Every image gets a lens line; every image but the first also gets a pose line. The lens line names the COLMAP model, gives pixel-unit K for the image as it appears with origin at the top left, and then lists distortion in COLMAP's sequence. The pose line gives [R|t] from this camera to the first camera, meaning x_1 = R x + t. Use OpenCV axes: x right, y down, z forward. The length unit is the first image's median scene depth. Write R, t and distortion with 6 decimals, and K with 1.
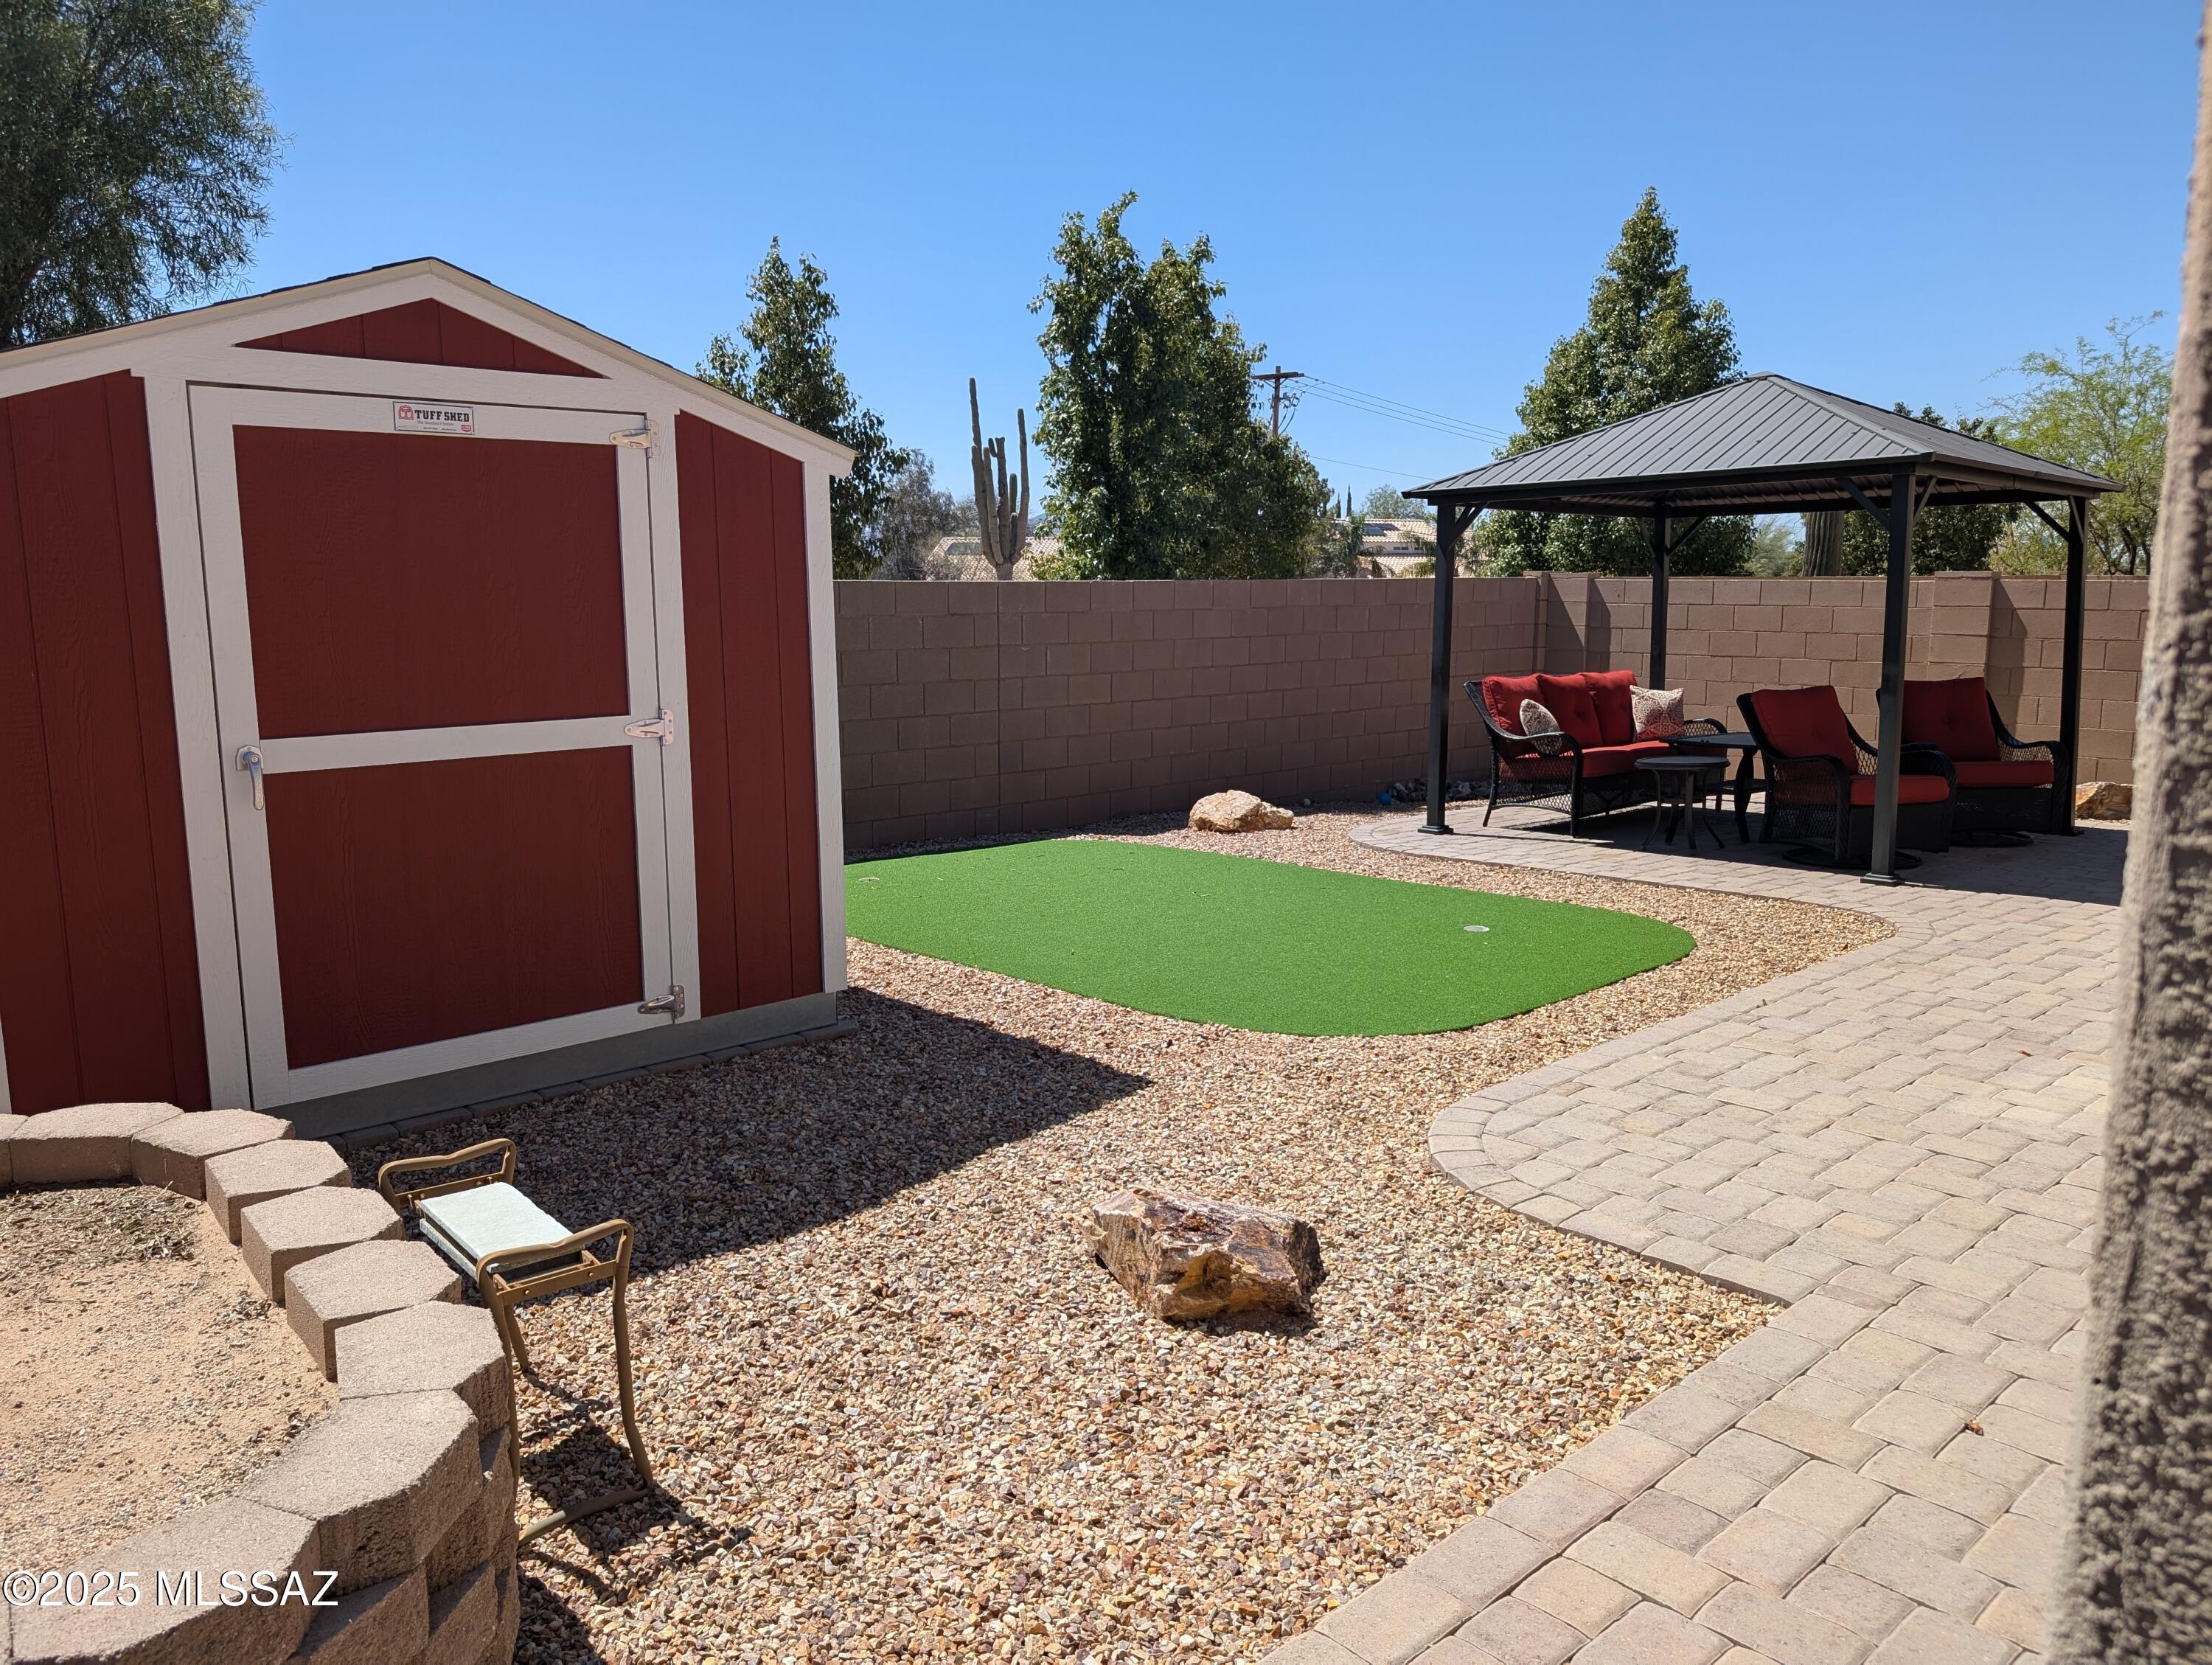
lens RADIAL K [[1588.6, 0, 1100.2], [0, 1588.6, 847.3], [0, 0, 1]] dist [0.045857, -0.050224]
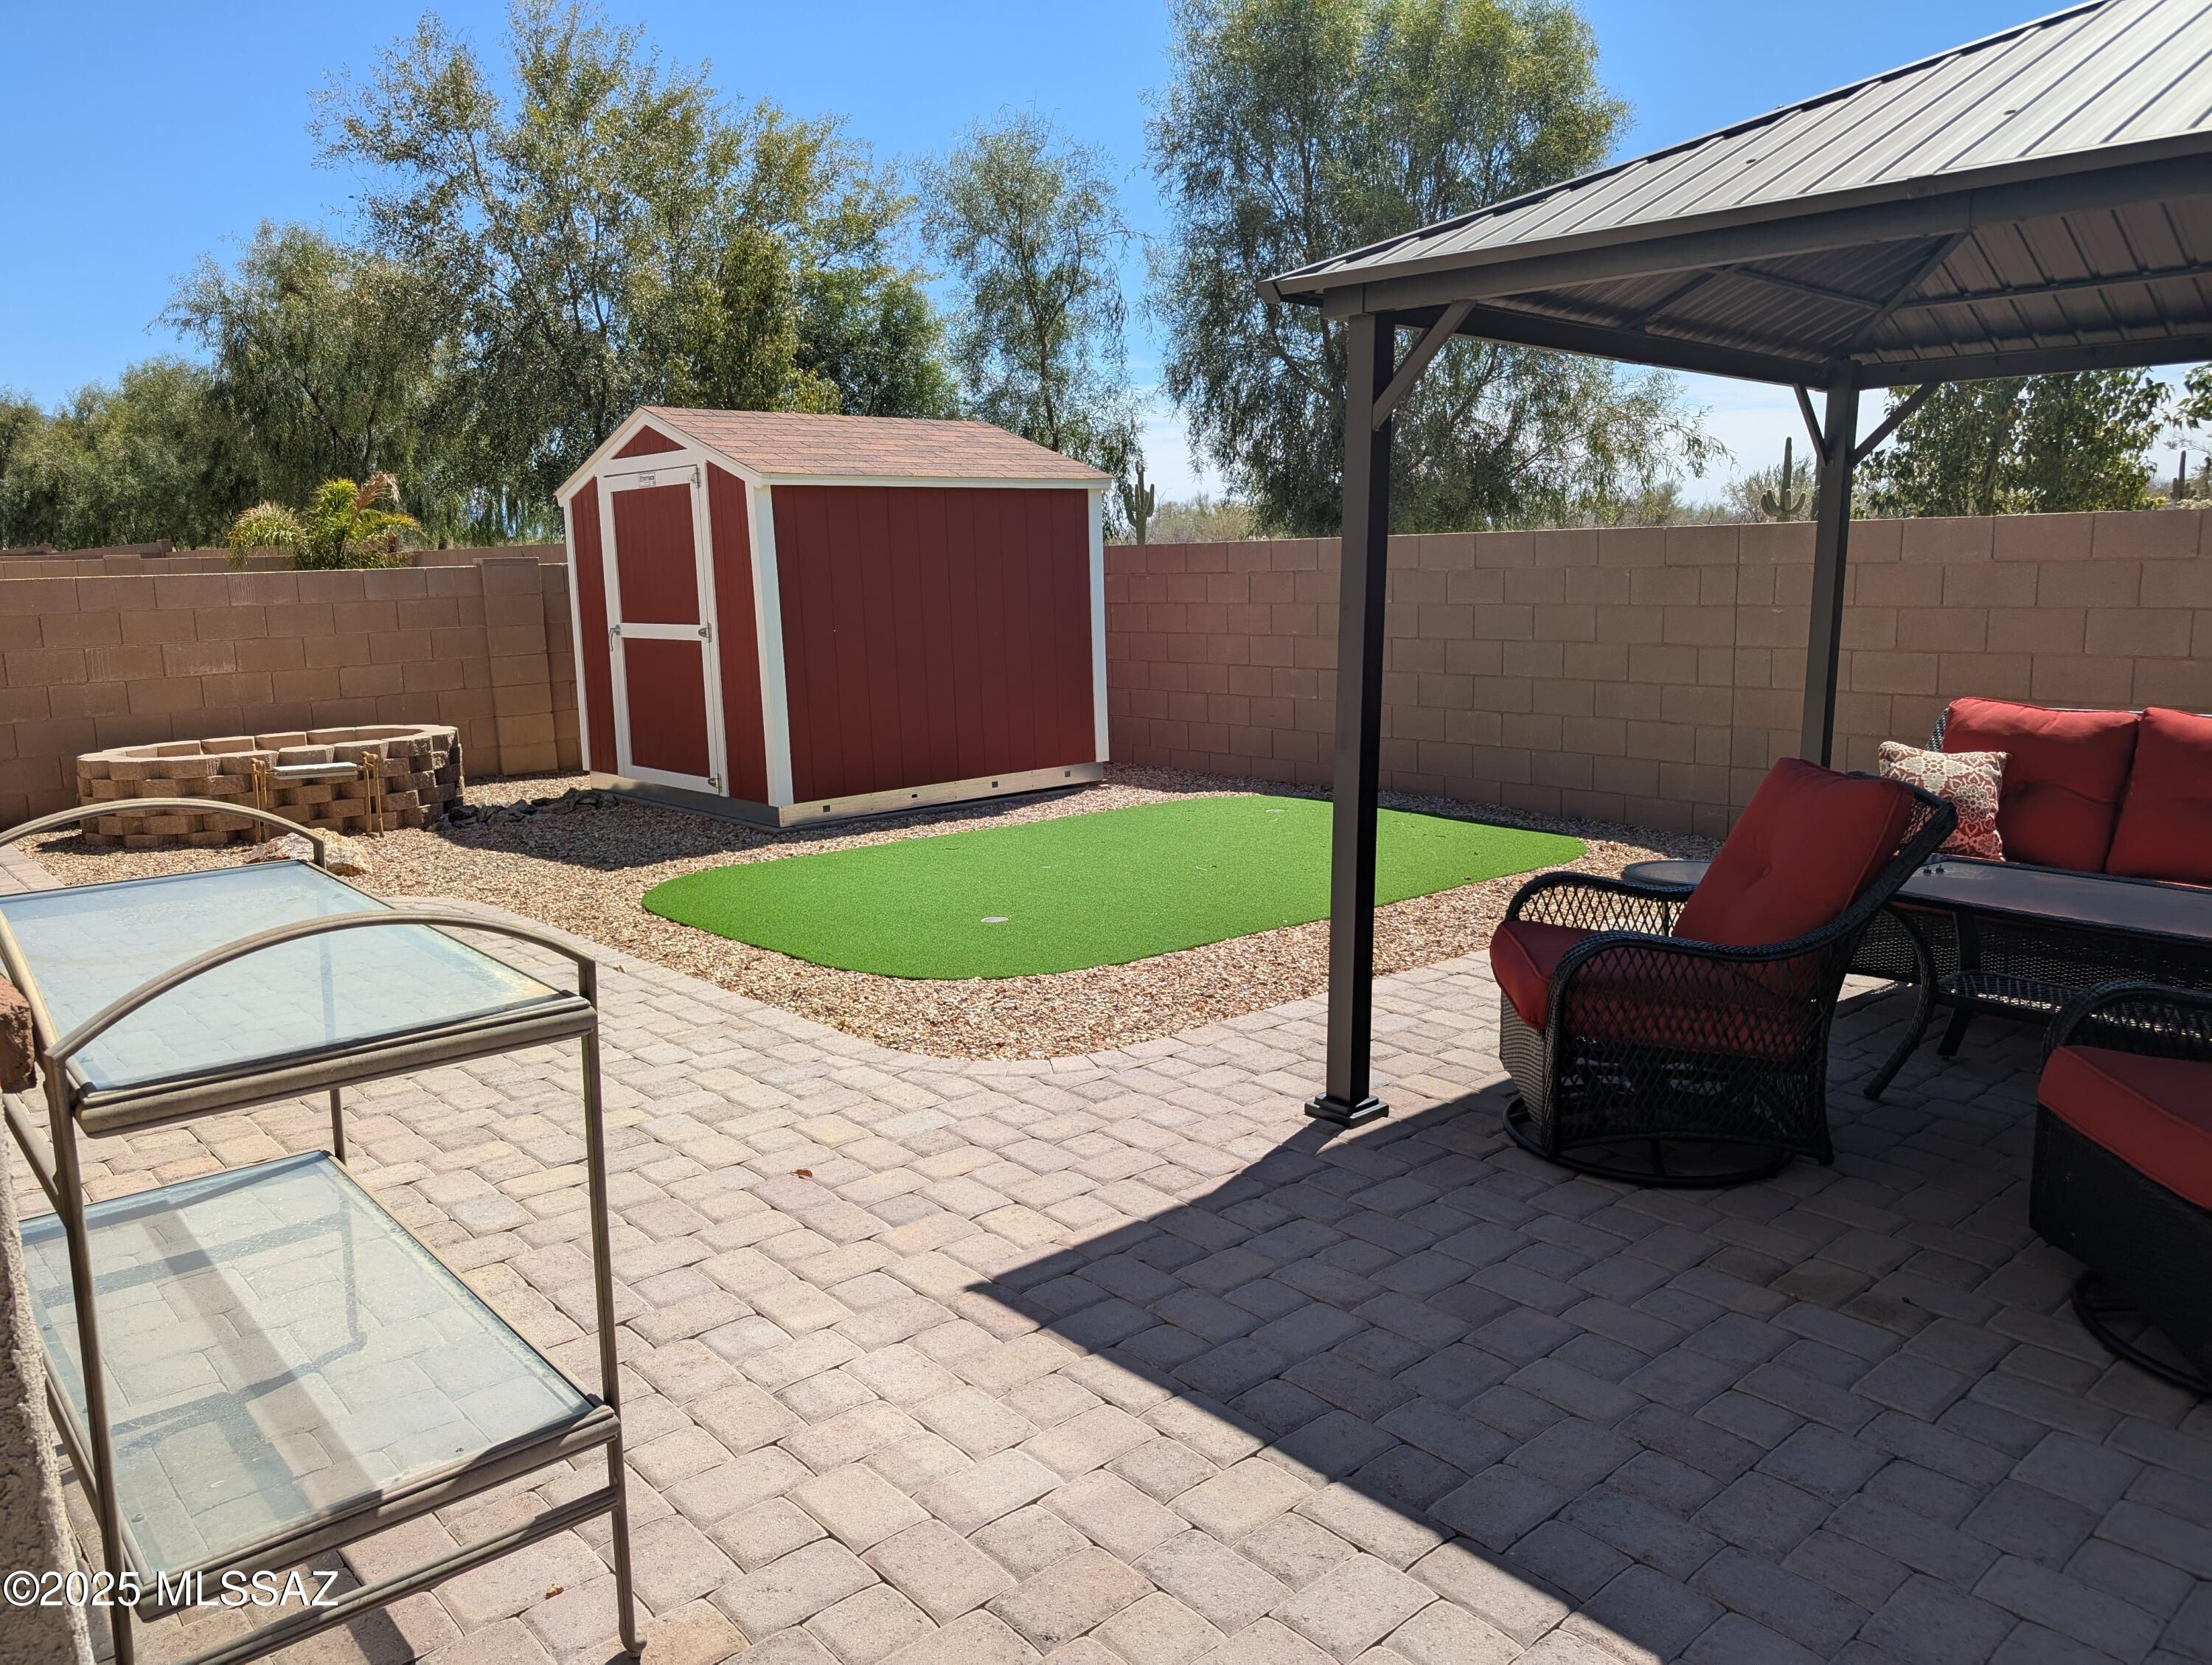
lens RADIAL K [[1588.6, 0, 1100.2], [0, 1588.6, 847.3], [0, 0, 1]] dist [0.045857, -0.050224]
pose [[0.003073, 0.189411, -0.981893, 2.149021], [-0.139006, 0.972446, 0.187153, -0.326807], [0.990287, 0.135914, 0.029317, 1.915407]]
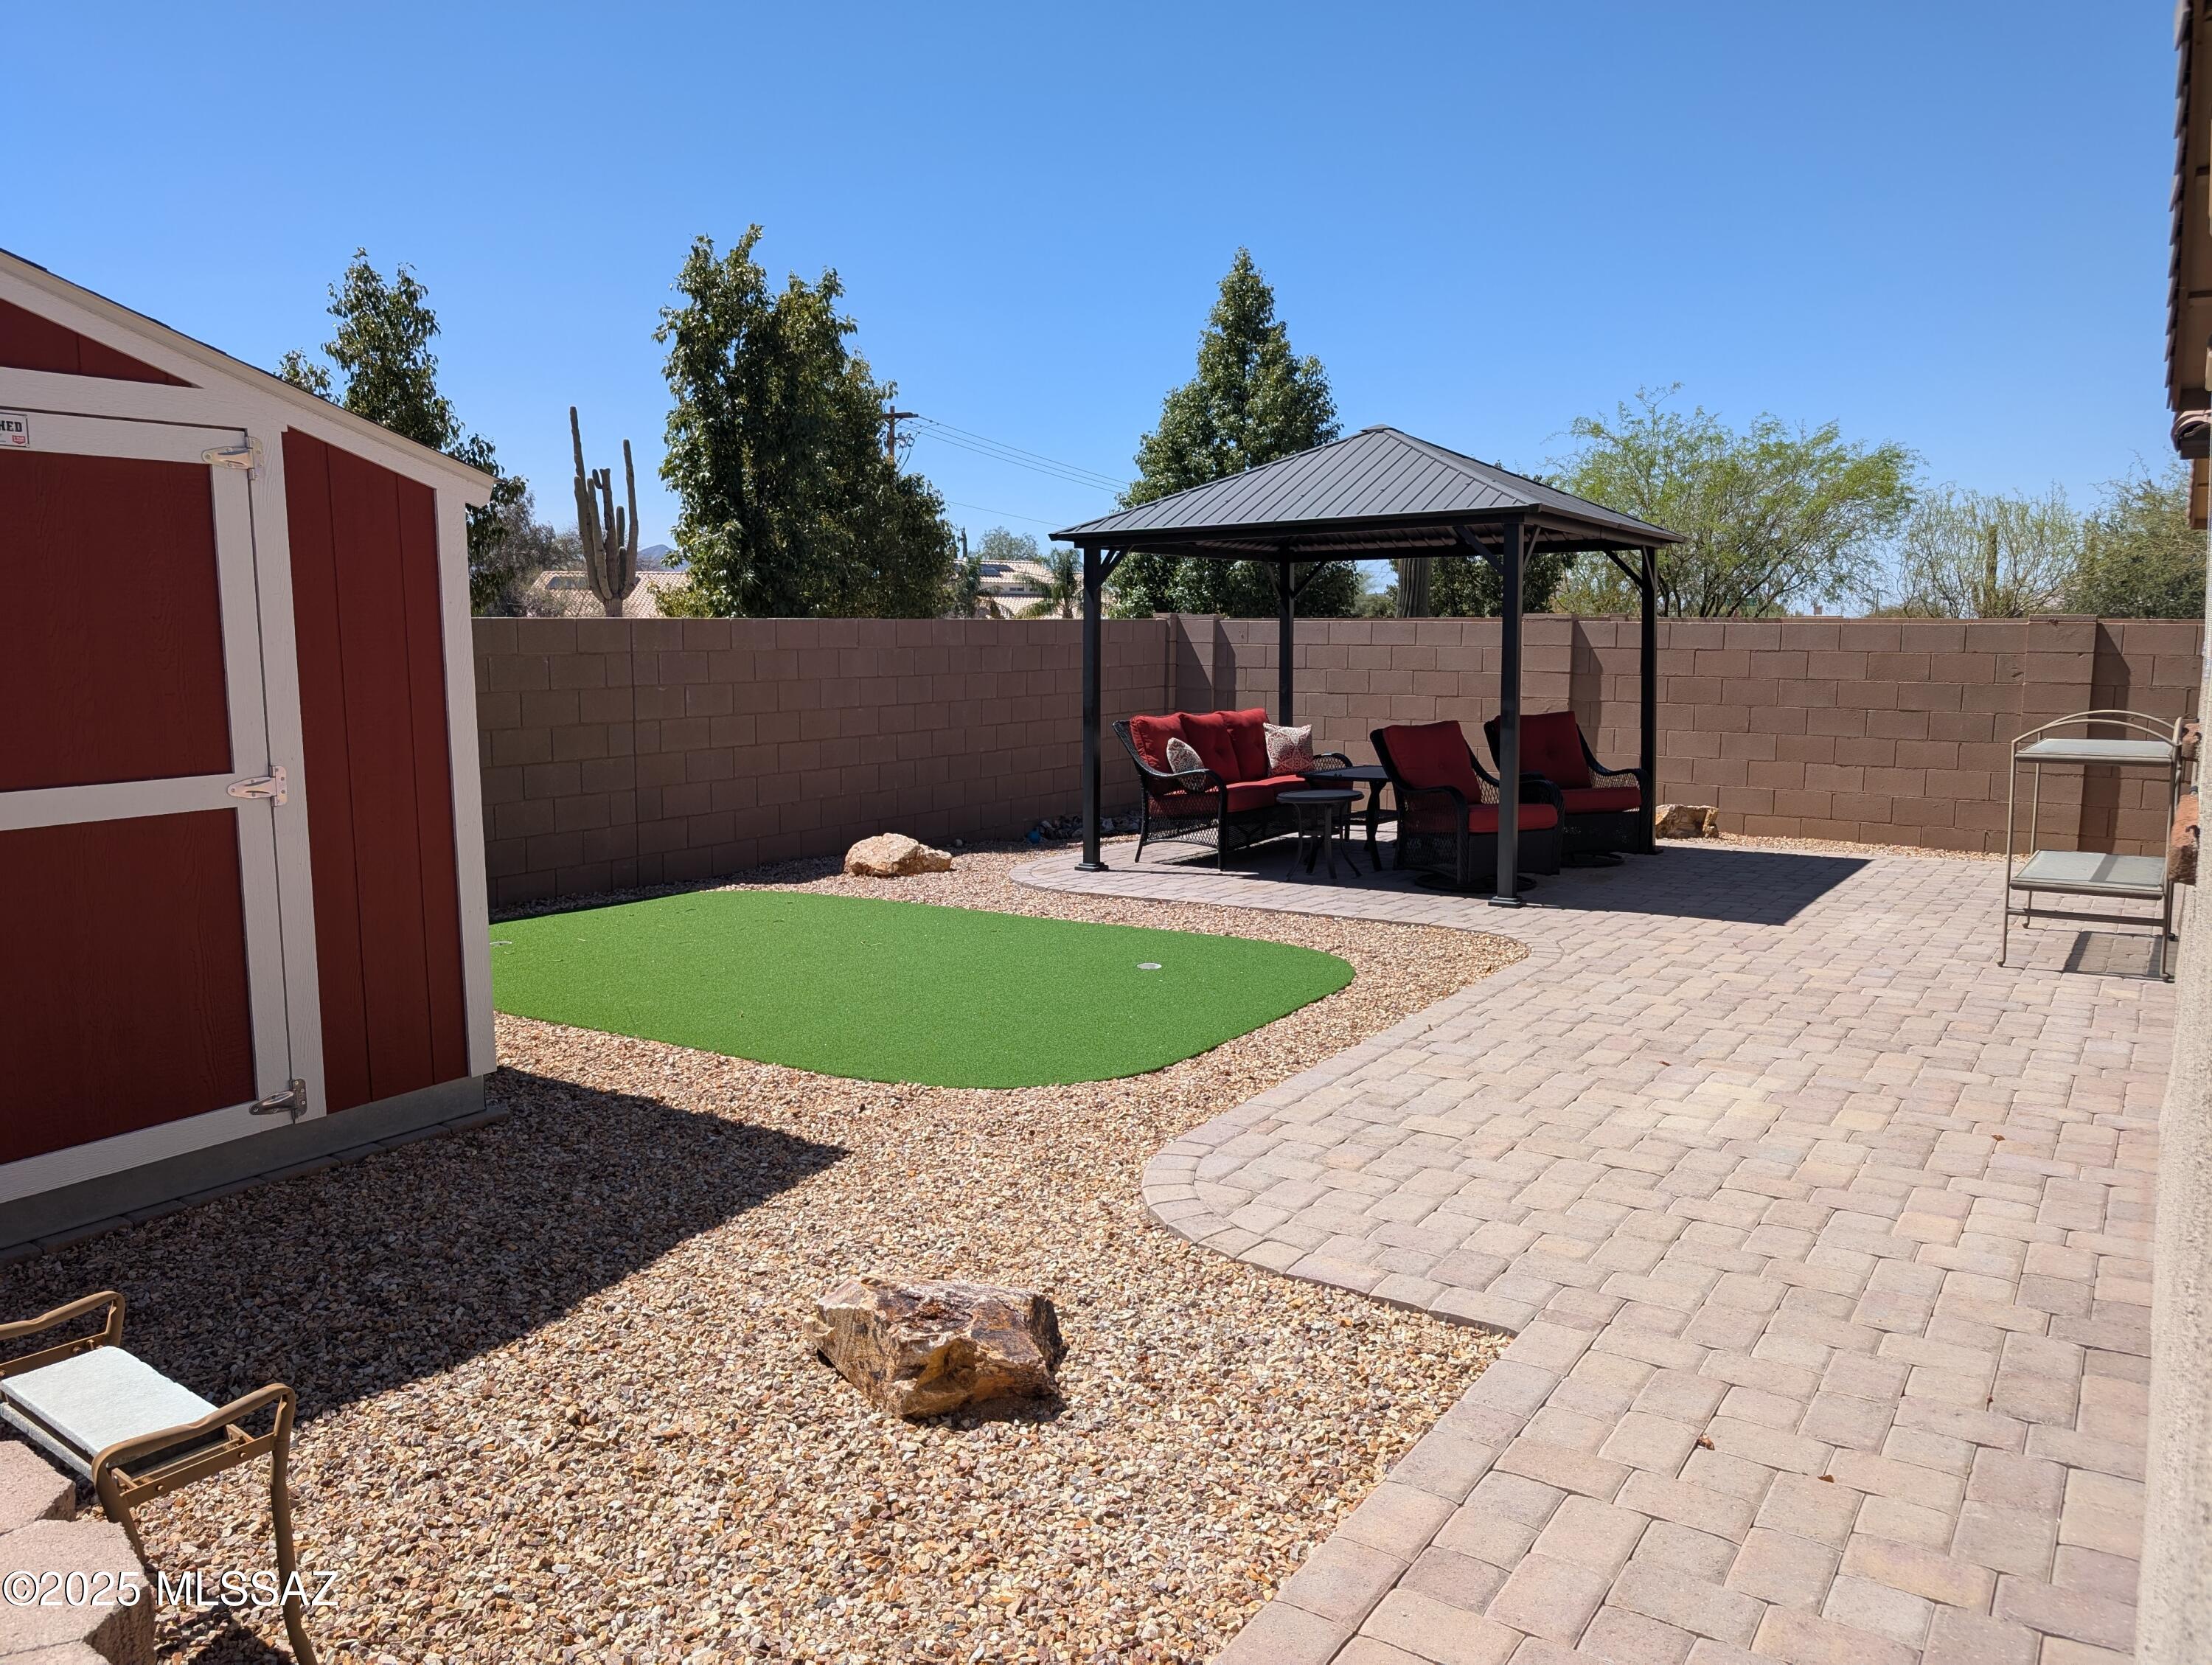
lens RADIAL K [[1589.6, 0, 1080.6], [0, 1589.6, 850.7], [0, 0, 1]] dist [0.017495, 0.004100]
pose [[0.974255, -0.029868, 0.223463, -0.052509], [0.034418, 0.999271, -0.016492, -0.013348], [-0.222807, 0.023758, 0.974573, 0.061868]]
